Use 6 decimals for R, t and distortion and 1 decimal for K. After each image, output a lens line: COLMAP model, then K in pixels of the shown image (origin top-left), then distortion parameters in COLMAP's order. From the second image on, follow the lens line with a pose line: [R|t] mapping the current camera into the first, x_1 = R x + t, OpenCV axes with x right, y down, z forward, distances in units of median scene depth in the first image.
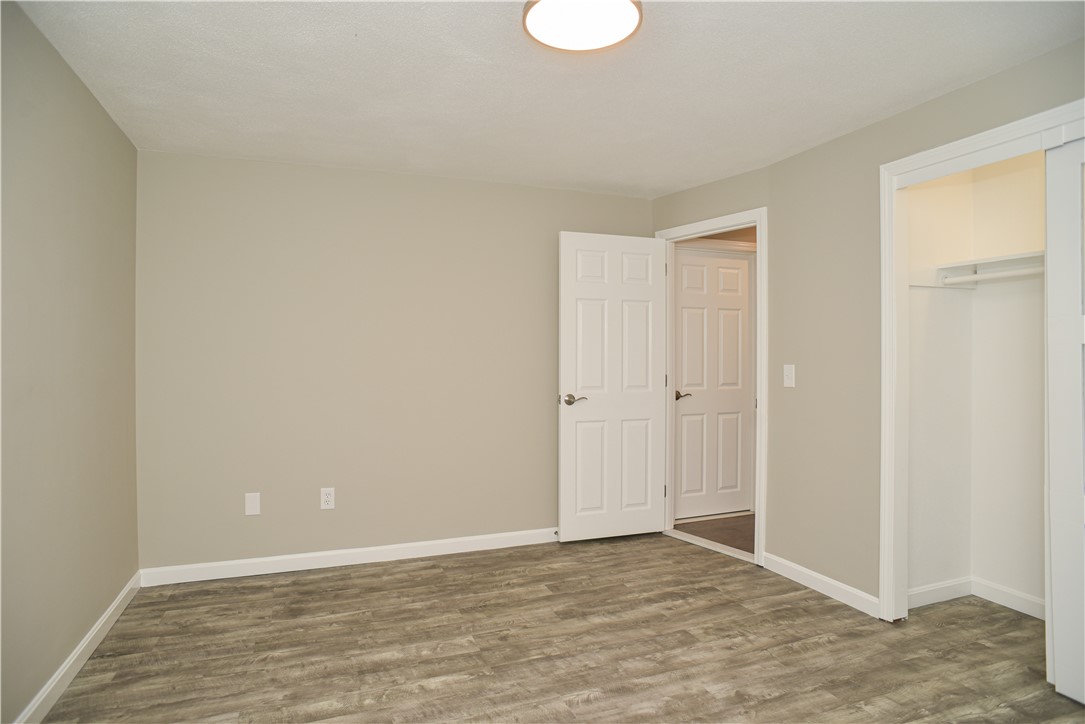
lens RADIAL K [[618.5, 0, 540.1], [0, 618.5, 361.8], [0, 0, 1]] dist [-0.099313, 0.066488]
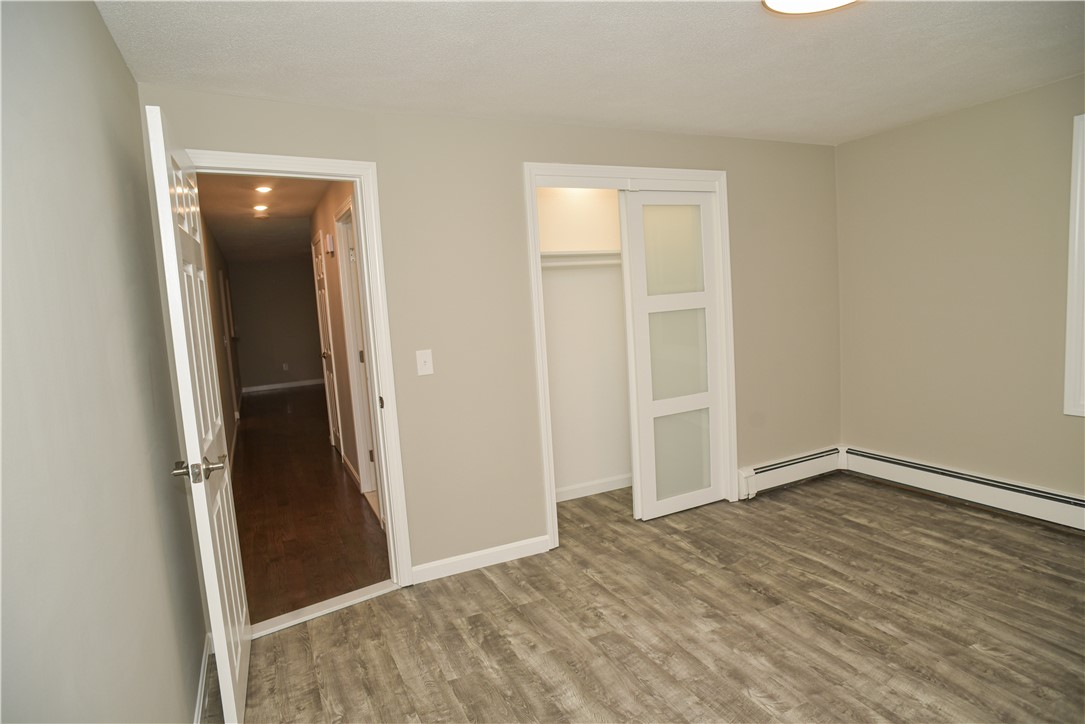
lens RADIAL K [[618.5, 0, 540.1], [0, 618.5, 361.8], [0, 0, 1]] dist [-0.099313, 0.066488]
pose [[-0.072898, -0.098948, 0.992419, -0.629036], [0.073183, 0.991853, 0.104267, -0.074953], [-0.994651, 0.080229, -0.065063, 1.104131]]
